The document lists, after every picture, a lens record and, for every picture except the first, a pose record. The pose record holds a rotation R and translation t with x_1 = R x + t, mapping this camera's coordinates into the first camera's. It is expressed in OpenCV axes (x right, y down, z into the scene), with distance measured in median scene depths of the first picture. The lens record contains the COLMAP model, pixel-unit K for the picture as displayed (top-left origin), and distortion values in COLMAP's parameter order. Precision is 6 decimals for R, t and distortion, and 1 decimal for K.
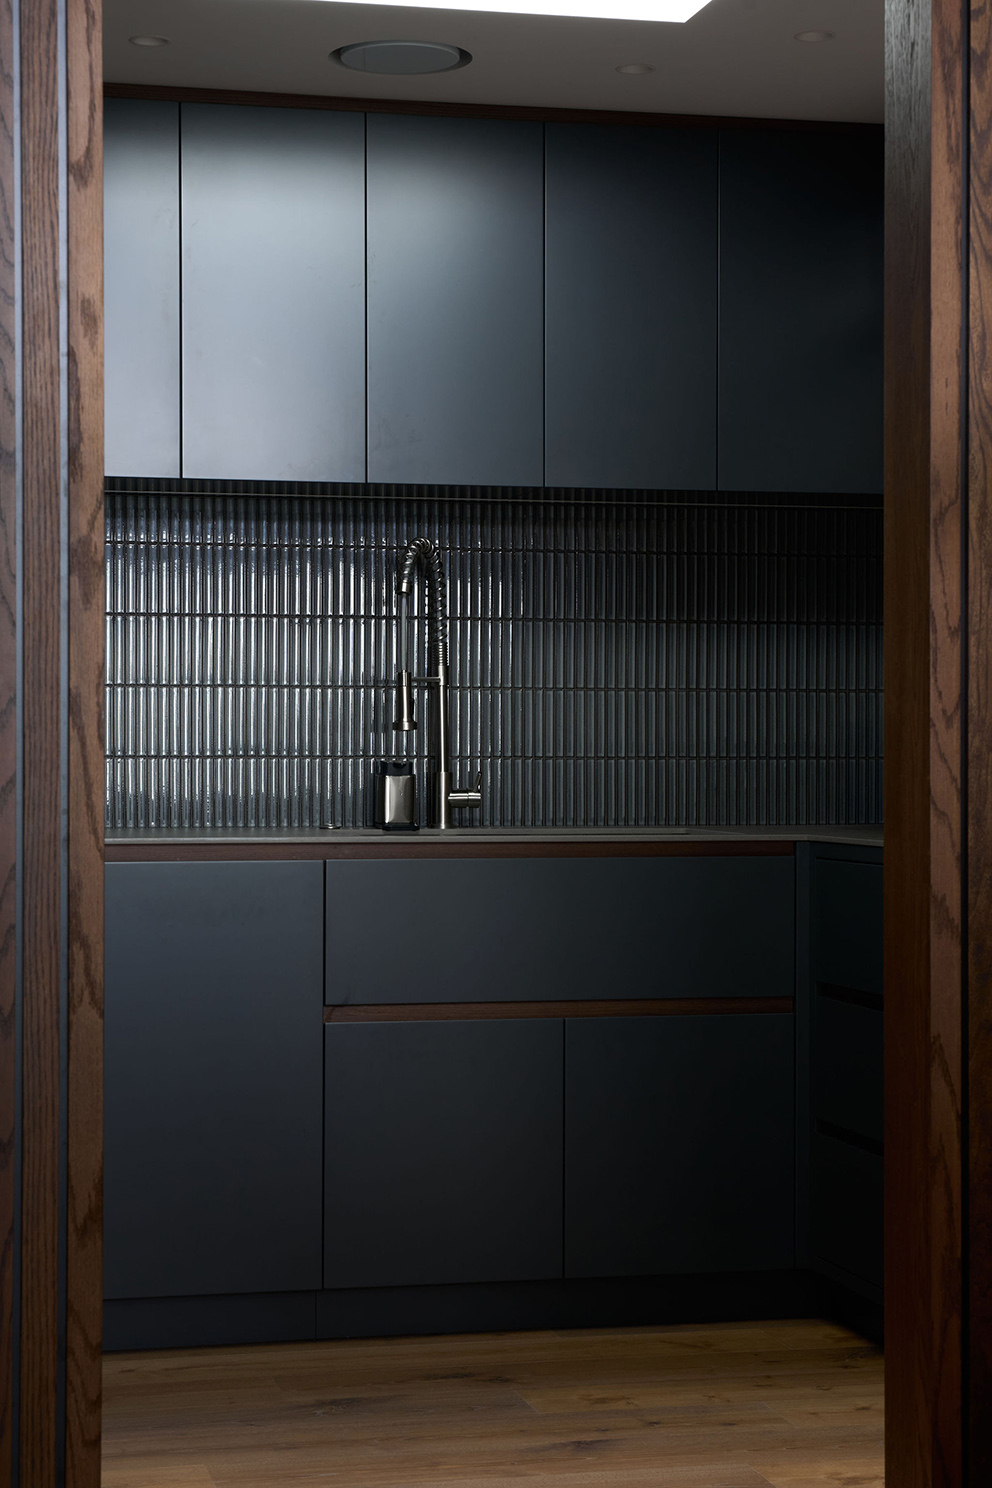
lens RADIAL K [[2679.0, 0, 495.9], [0, 2679.0, 744.9], [0, 0, 1]] dist [-0.006275, 0.000000]
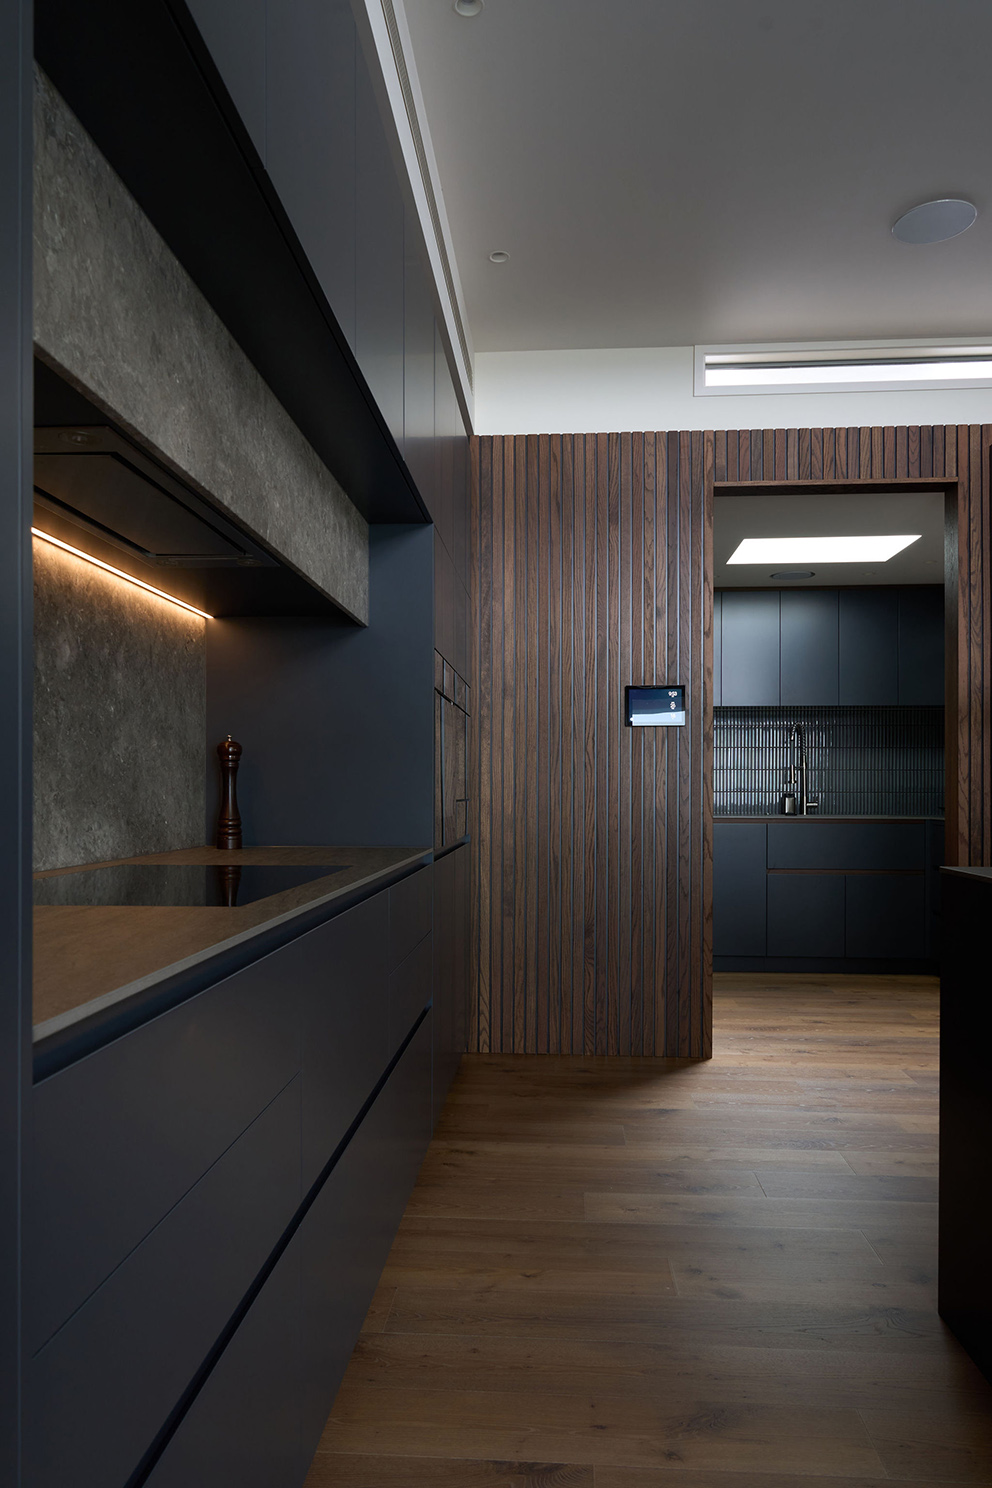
lens RADIAL K [[1025.3, 0, 501.9], [0, 1025.3, 792.7], [0, 0, 1]] dist [0.008371, 0.002289]
pose [[0.955133, 0.001366, -0.296175, -0.003015], [-0.000051, 0.999990, 0.004447, 0.000102], [0.296178, -0.004232, 0.955123, -0.271587]]
